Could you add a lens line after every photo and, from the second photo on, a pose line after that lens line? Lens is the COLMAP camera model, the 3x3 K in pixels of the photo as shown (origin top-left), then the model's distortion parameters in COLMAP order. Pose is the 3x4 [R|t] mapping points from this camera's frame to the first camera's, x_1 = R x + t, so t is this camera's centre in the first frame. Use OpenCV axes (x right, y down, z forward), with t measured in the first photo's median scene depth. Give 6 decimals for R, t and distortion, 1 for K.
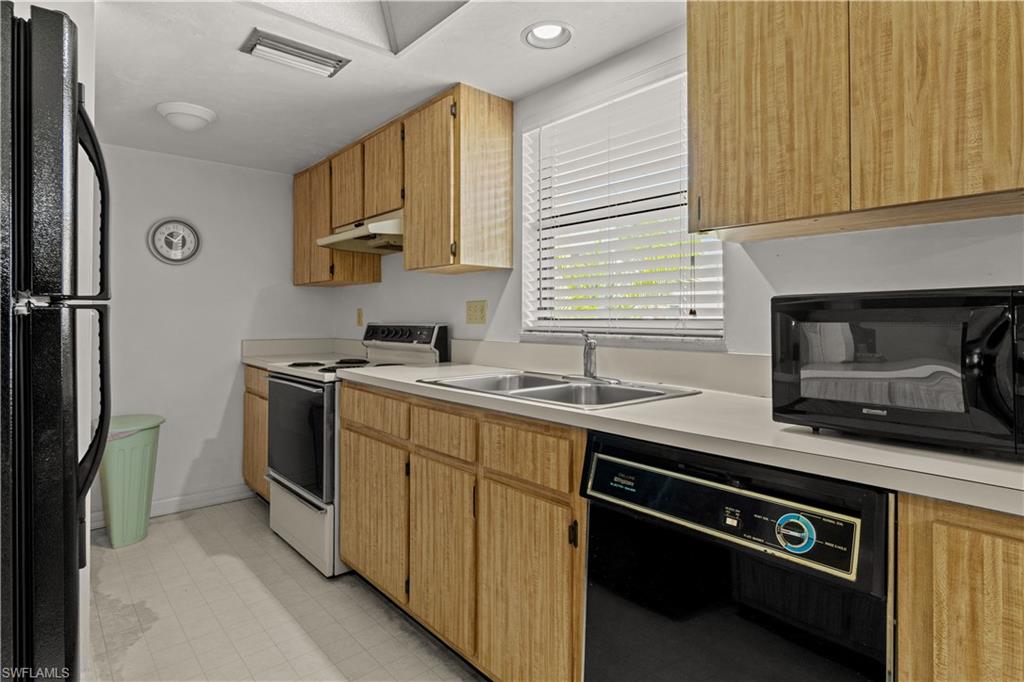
lens RADIAL K [[536.6, 0, 508.5], [0, 536.6, 310.1], [0, 0, 1]] dist [-0.001544, -0.000201]
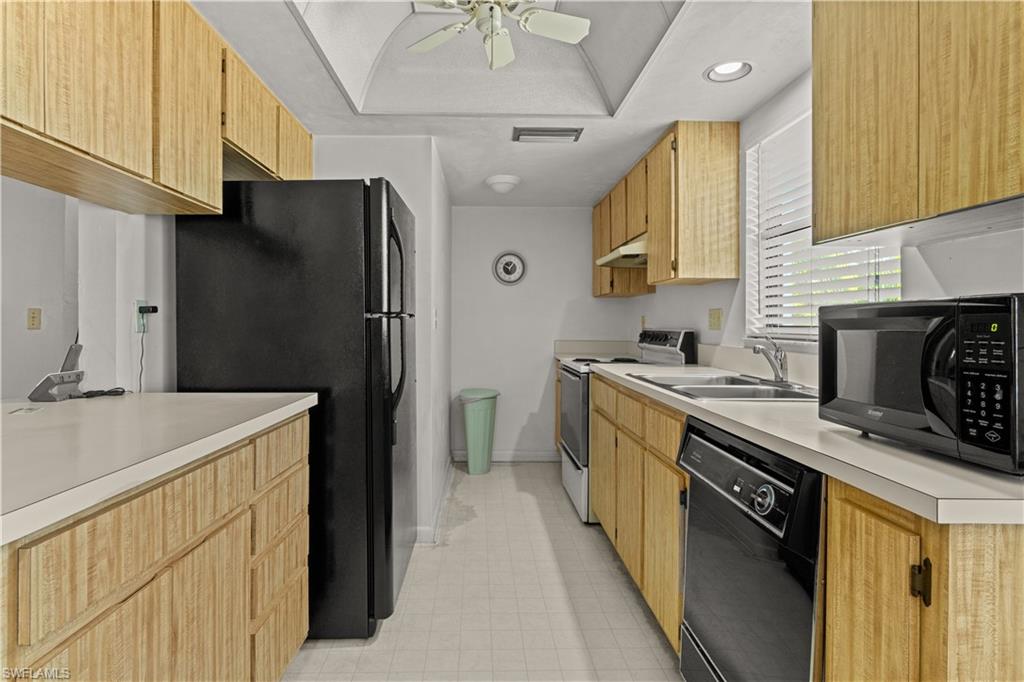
lens RADIAL K [[531.5, 0, 503.4], [0, 531.5, 323.3], [0, 0, 1]] dist [-0.002404, -0.000036]
pose [[0.778638, 0.005090, -0.627453, 0.557765], [0.003199, 0.999922, 0.012081, -0.004514], [0.627465, -0.011413, 0.778561, -0.216527]]
